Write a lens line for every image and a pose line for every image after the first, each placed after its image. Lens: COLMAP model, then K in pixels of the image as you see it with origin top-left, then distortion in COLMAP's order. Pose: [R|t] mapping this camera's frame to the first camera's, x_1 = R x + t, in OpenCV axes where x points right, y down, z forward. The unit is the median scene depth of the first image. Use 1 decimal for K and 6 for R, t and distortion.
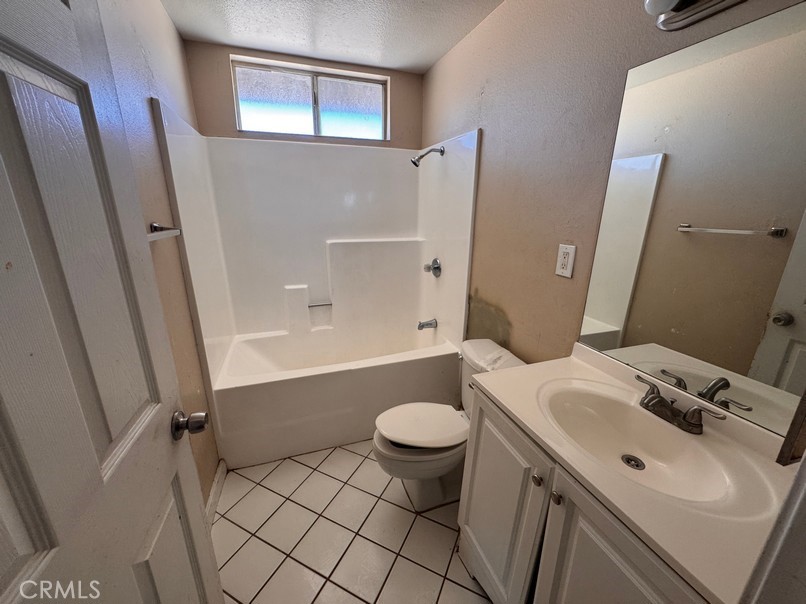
lens RADIAL K [[322.2, 0, 403.2], [0, 322.2, 301.1], [0, 0, 1]] dist [-0.003162, 0.000682]
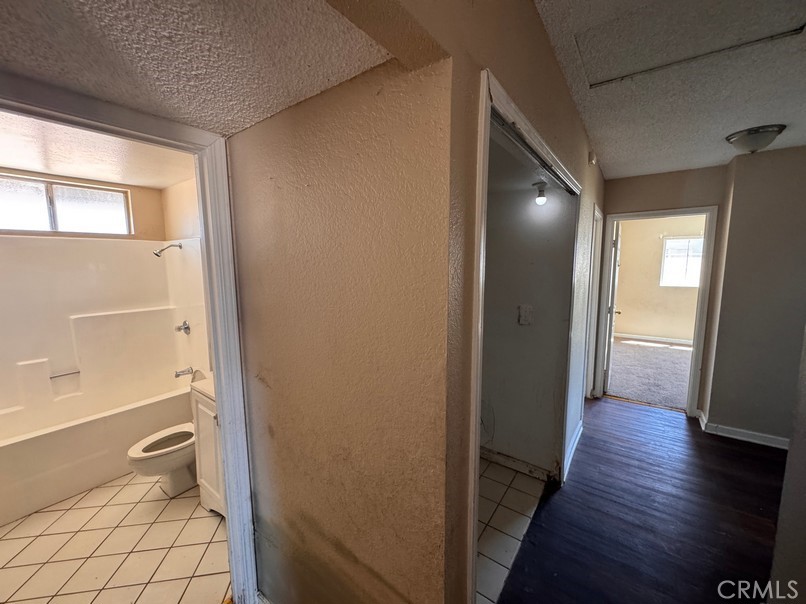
lens RADIAL K [[322.2, 0, 403.2], [0, 322.2, 301.1], [0, 0, 1]] dist [-0.003162, 0.000682]
pose [[0.829344, -0.081628, 0.552743, 0.120301], [0.169921, 0.979261, -0.110336, 0.088485], [-0.532273, 0.185429, 0.826015, -0.598465]]
